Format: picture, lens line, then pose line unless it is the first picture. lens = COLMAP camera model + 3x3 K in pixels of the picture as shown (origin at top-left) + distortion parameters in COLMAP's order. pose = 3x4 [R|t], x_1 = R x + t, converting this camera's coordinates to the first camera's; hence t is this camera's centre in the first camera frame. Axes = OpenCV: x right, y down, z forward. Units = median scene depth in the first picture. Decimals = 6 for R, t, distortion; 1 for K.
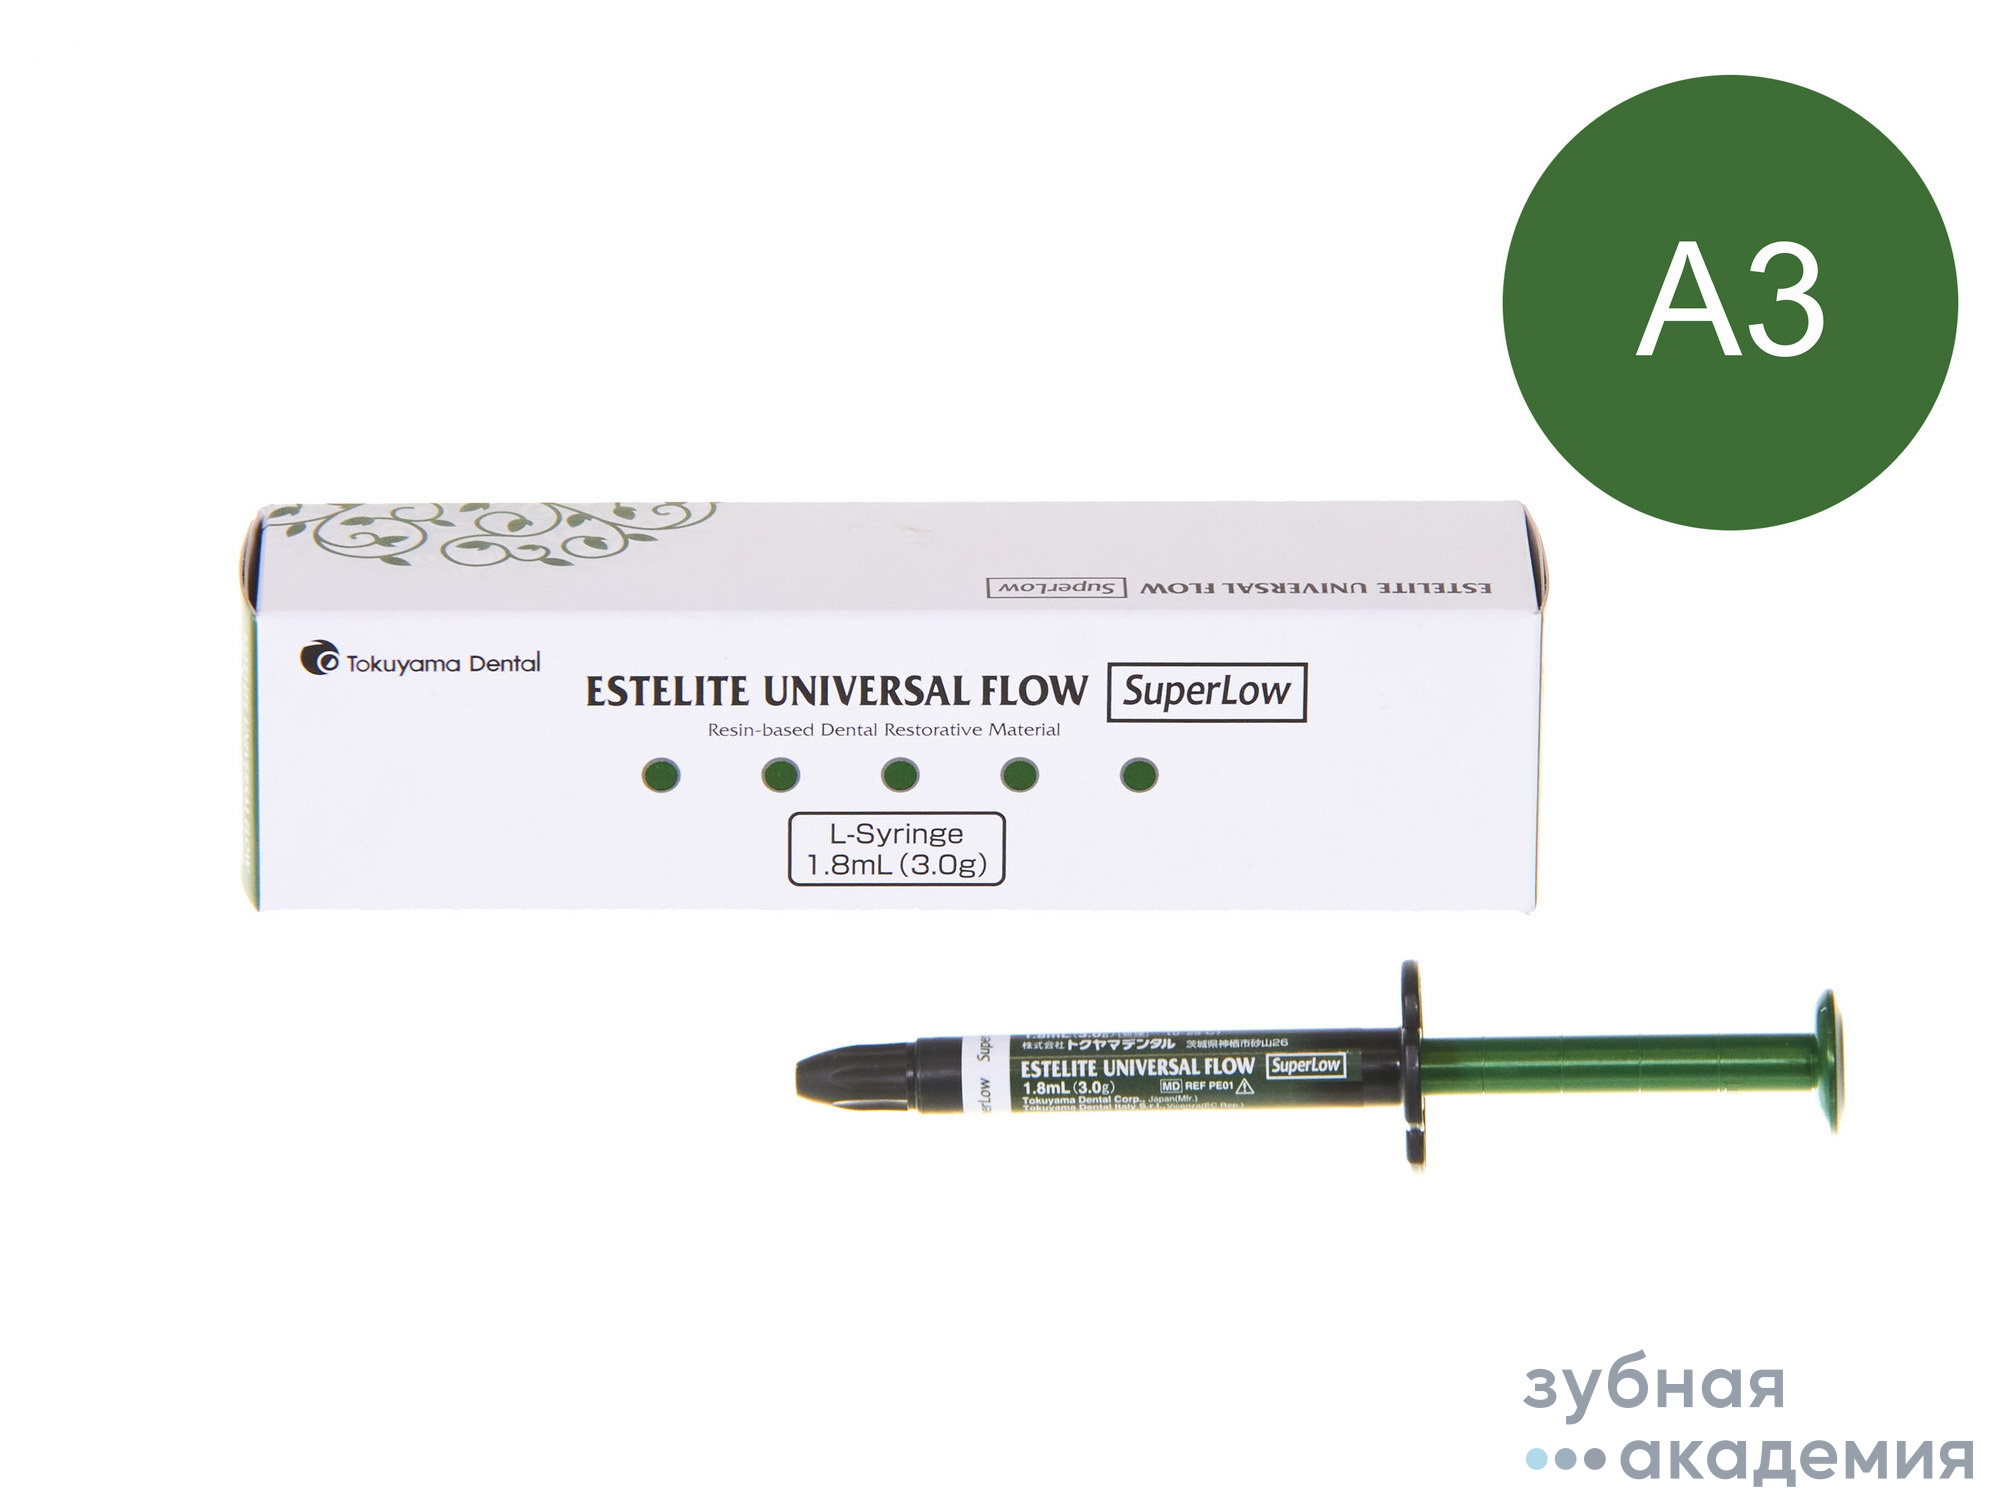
lens RADIAL K [[10060.3, 0, 1064.3], [0, 10060.3, 804.7], [0, 0, 1]] dist [1.737310, 0.000000]
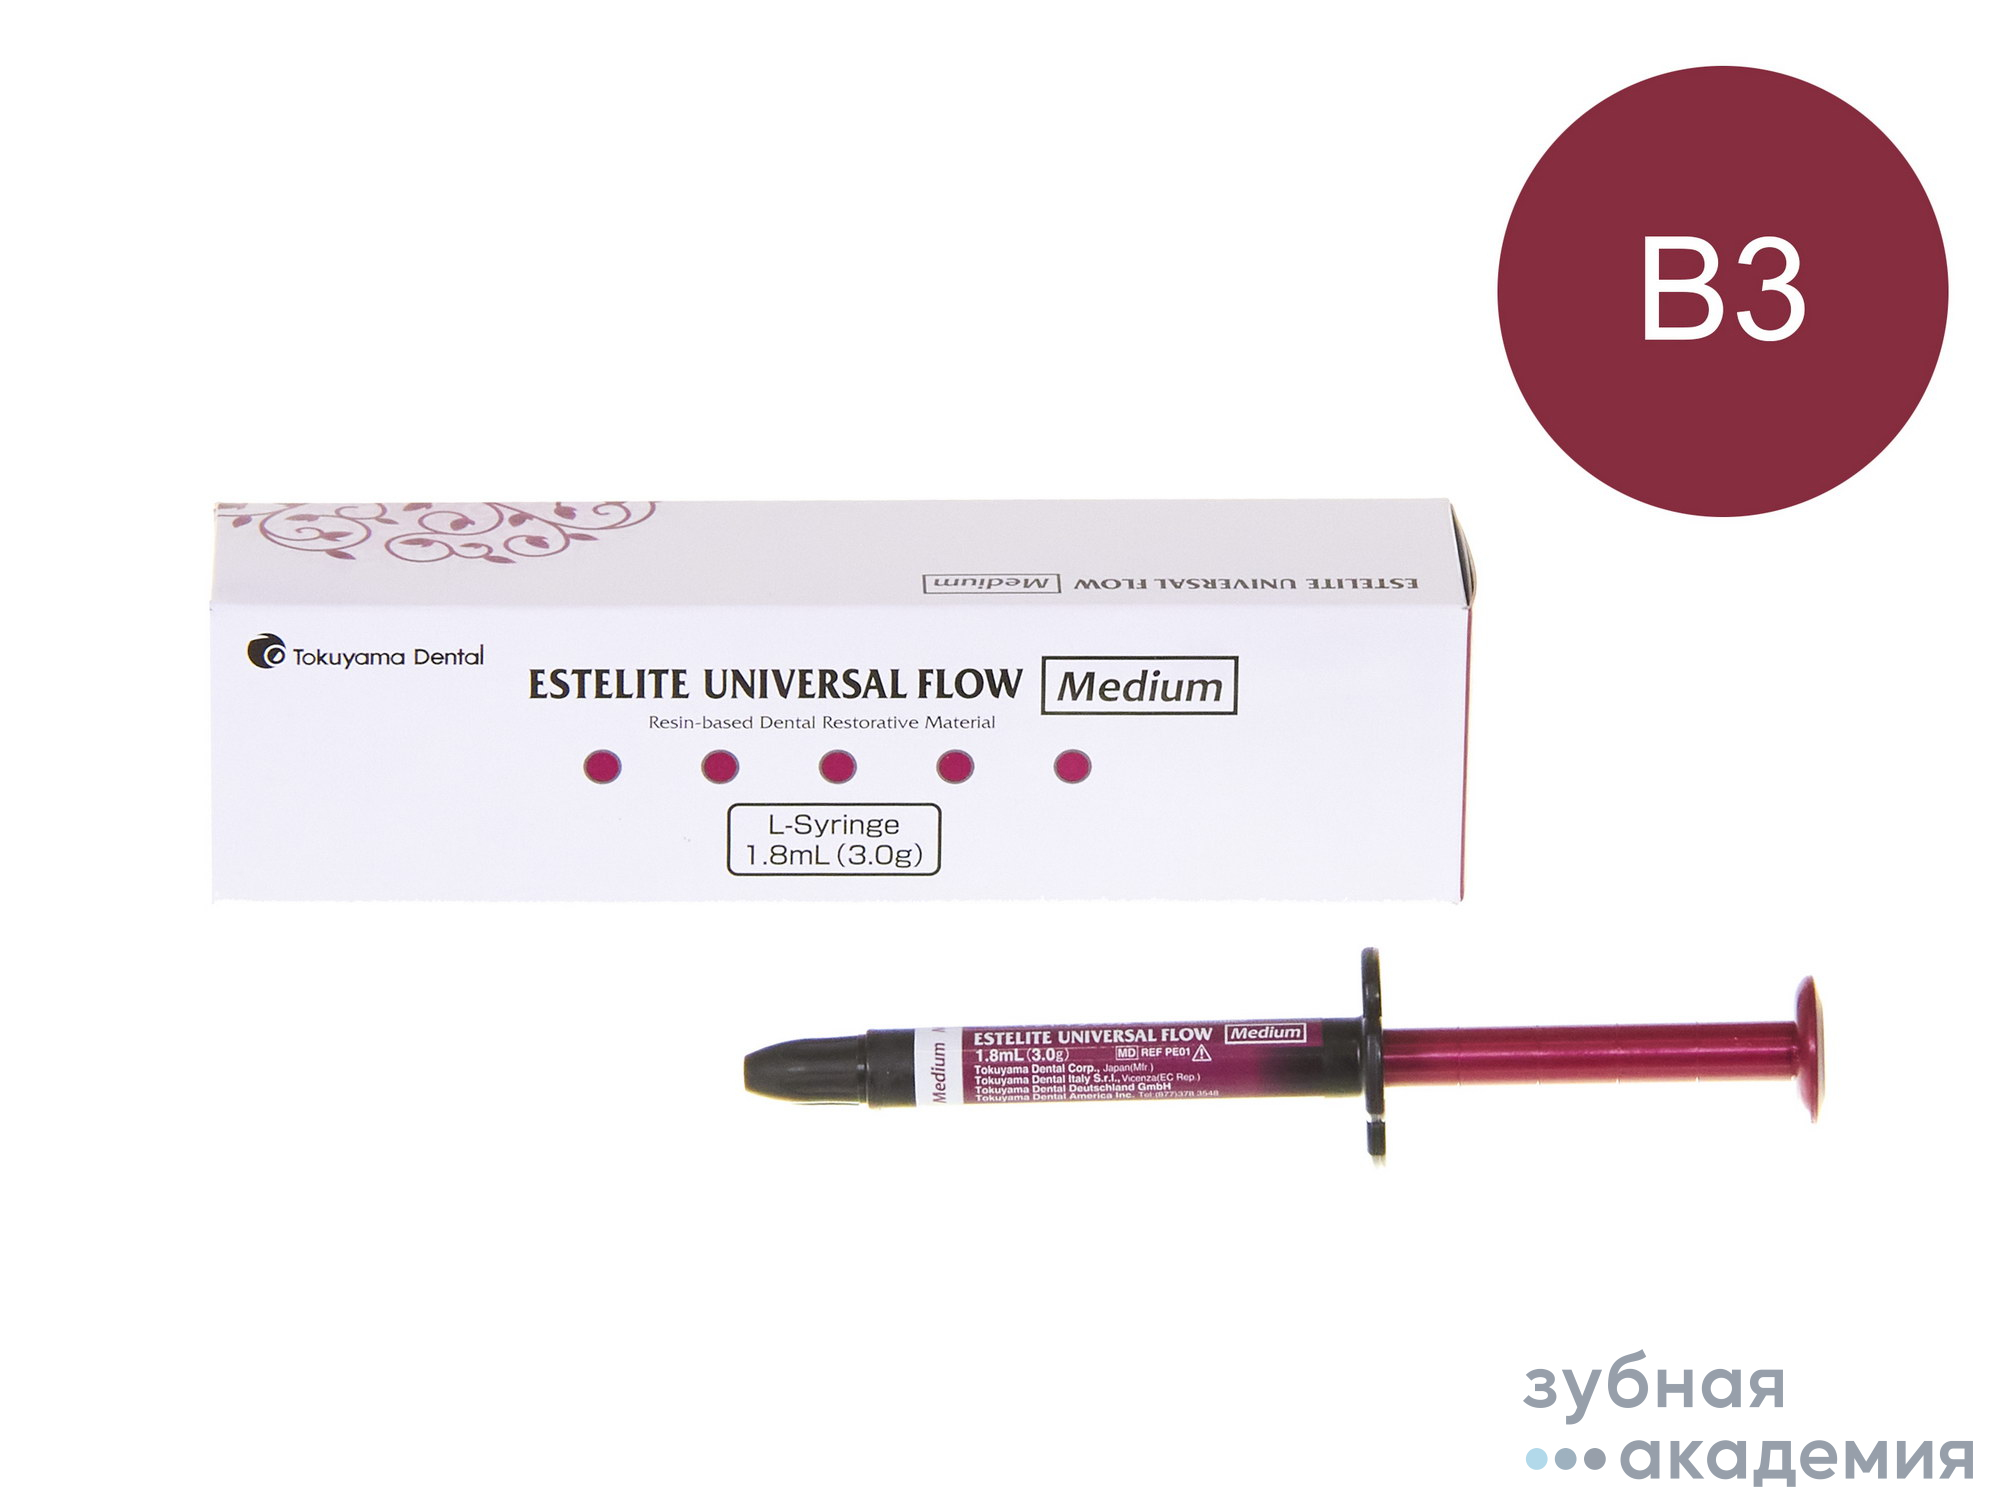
lens RADIAL K [[7299.3, 0, 943.9], [0, 7299.3, 739.9], [0, 0, 1]] dist [1.277150, 0.000000]
pose [[0.999843, 0.000850, 0.017694, -0.018634], [-0.000812, 0.999997, -0.002178, -0.004063], [-0.017695, 0.002163, 0.999841, 0.261194]]
